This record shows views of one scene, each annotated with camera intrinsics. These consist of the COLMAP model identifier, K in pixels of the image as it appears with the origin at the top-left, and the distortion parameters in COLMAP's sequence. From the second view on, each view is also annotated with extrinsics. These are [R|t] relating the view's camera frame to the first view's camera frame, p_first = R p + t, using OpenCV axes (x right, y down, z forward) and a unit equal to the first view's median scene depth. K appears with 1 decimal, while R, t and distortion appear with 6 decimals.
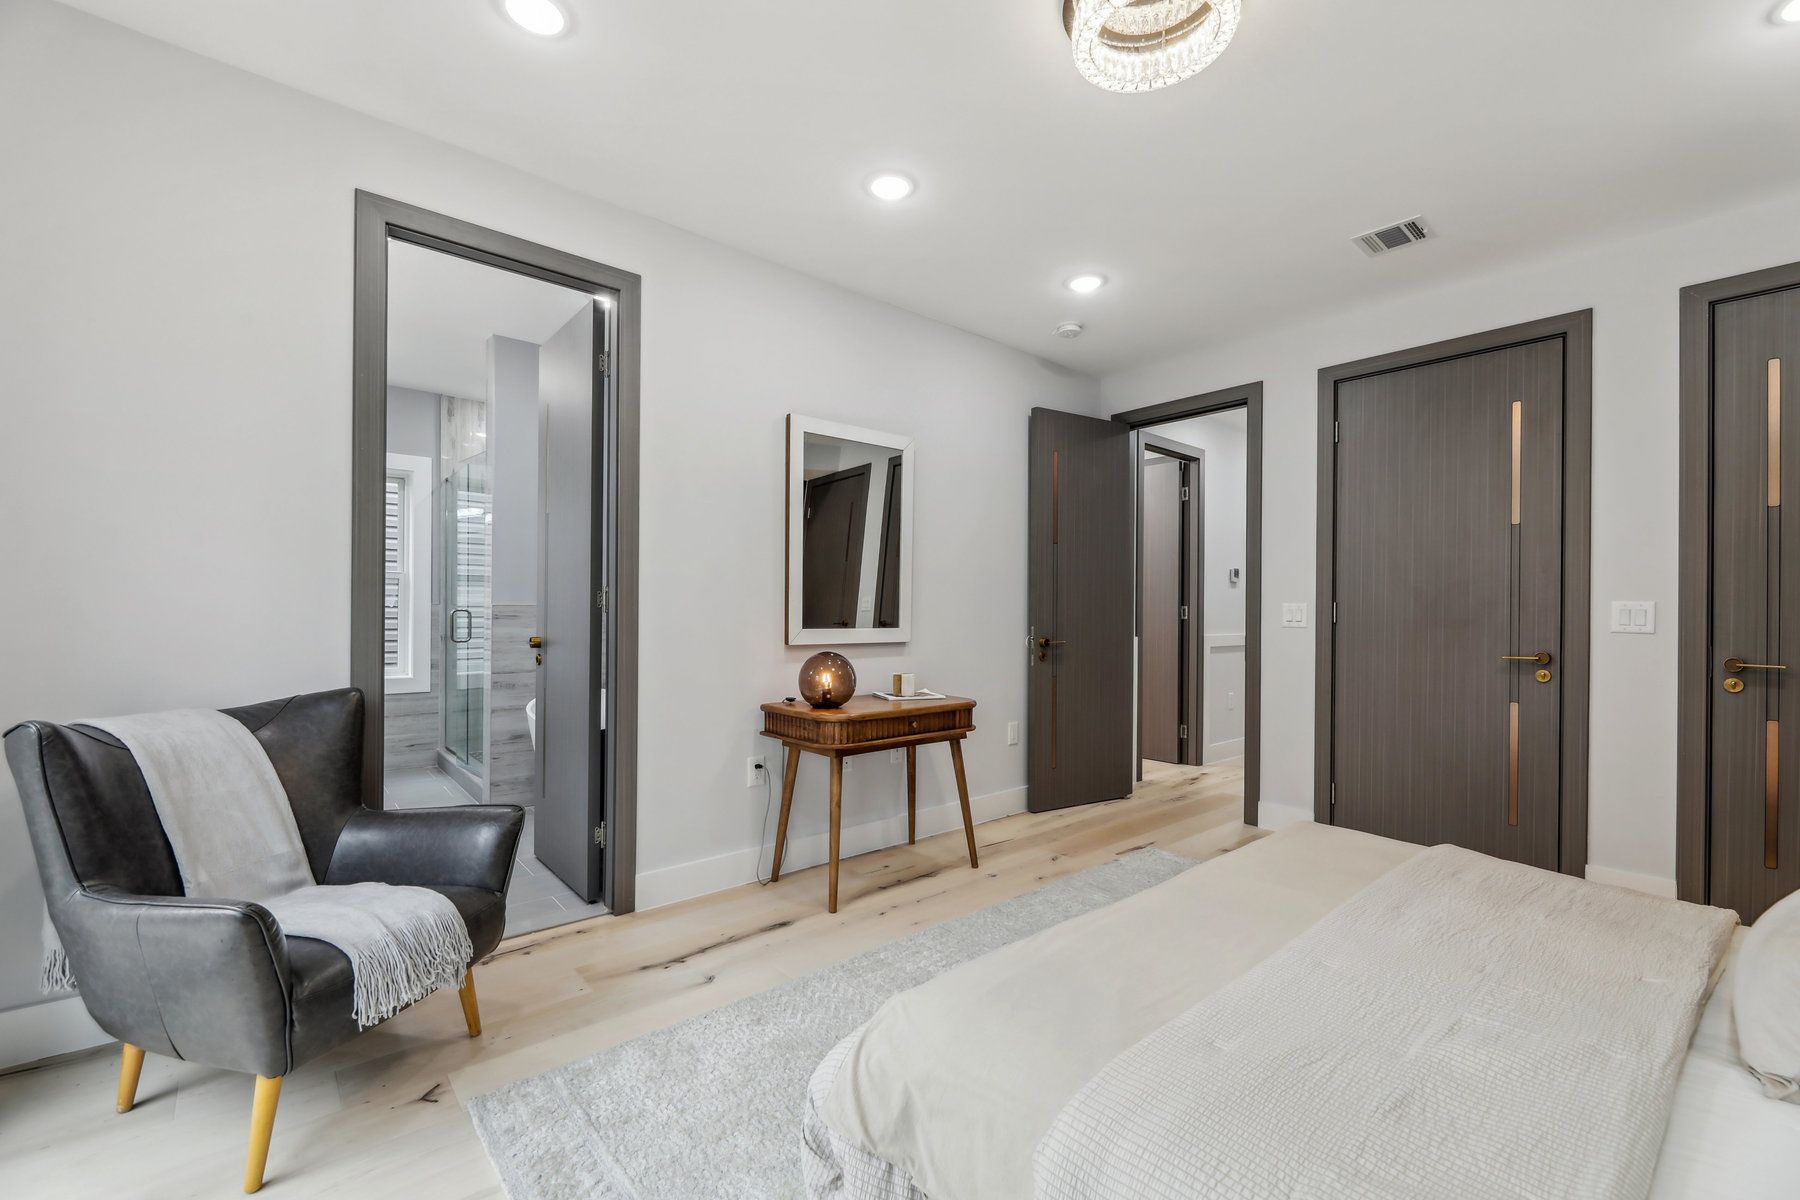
lens RADIAL K [[740.3, 0, 897.9], [0, 740.3, 616.6], [0, 0, 1]] dist [-0.000858, -0.000882]
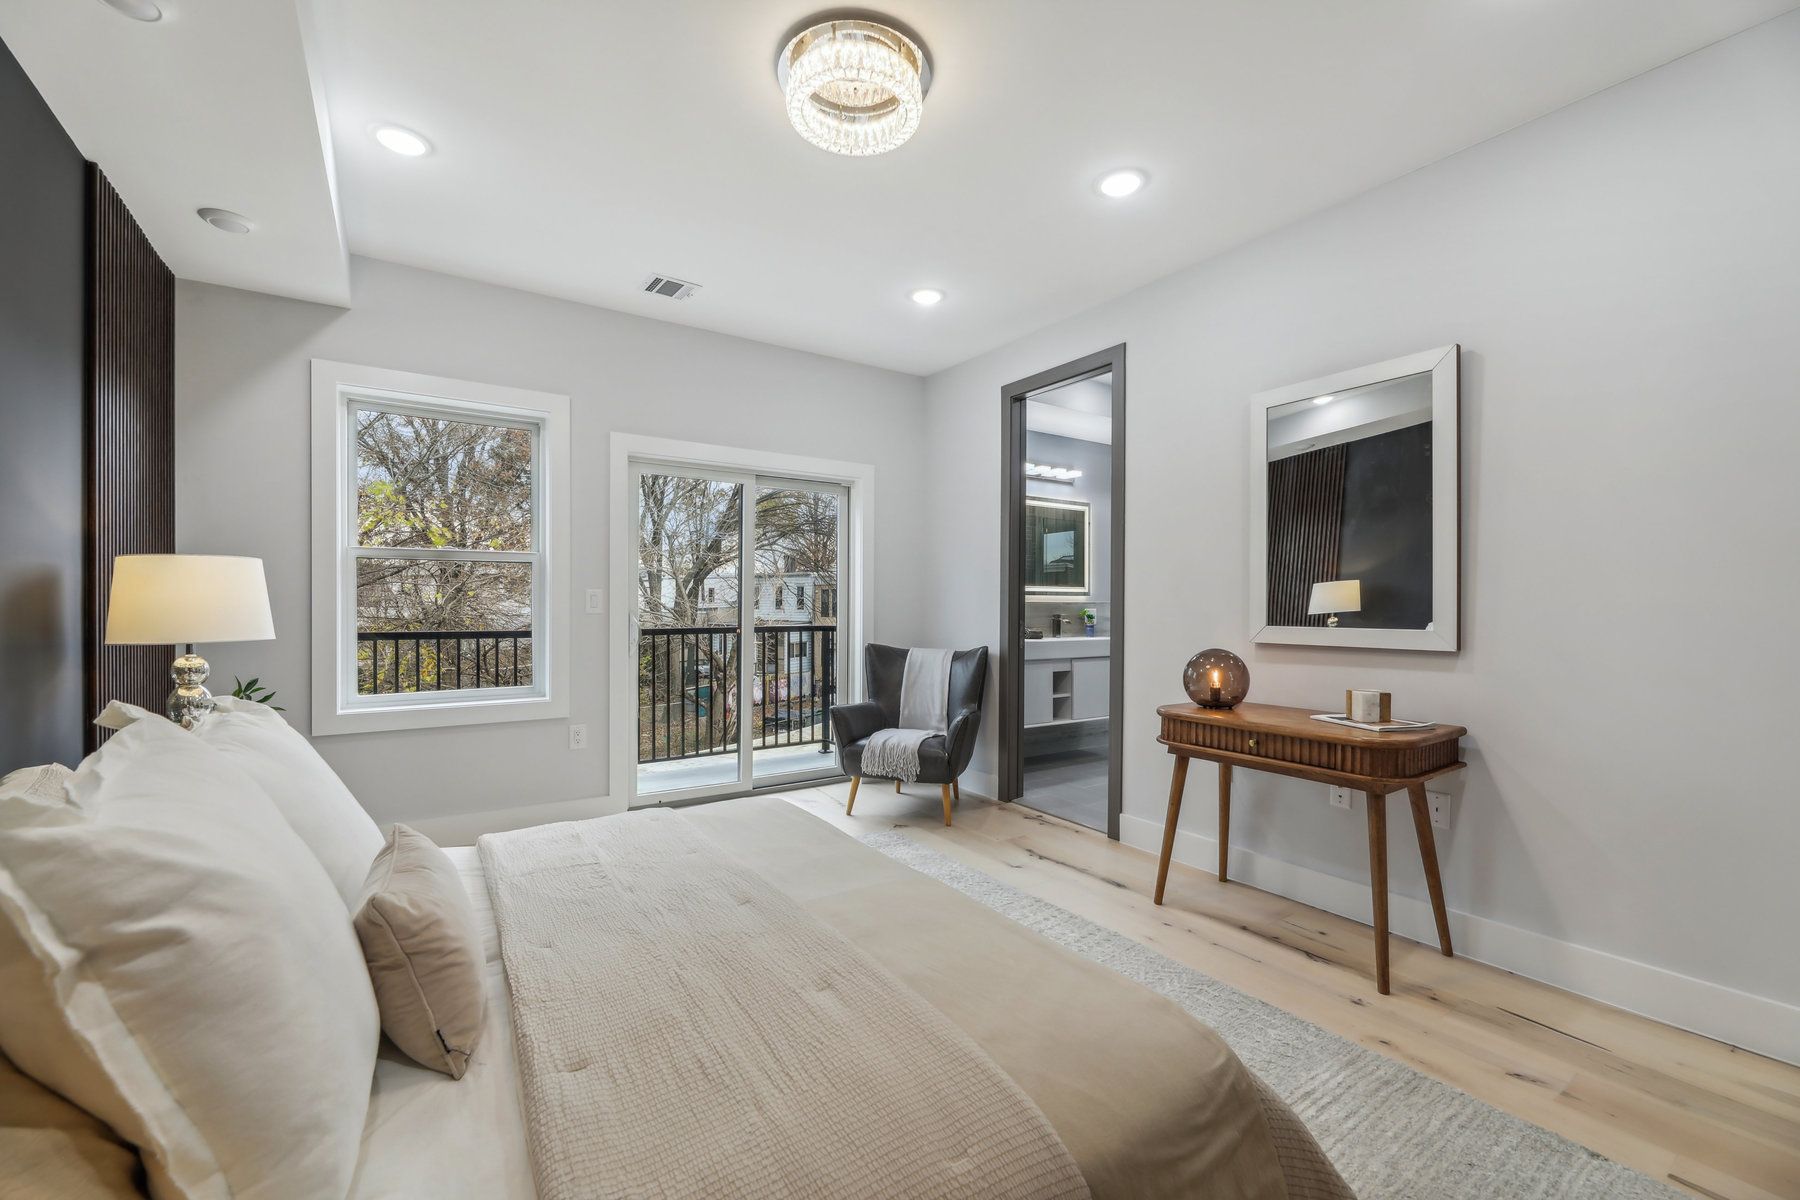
lens RADIAL K [[740.3, 0, 897.9], [0, 740.3, 616.6], [0, 0, 1]] dist [-0.000858, -0.000882]
pose [[-0.122229, 0.000684, -0.992502, 0.881427], [-0.011681, 0.999930, 0.002128, 0.009089], [0.992433, 0.011854, -0.122213, 0.705604]]
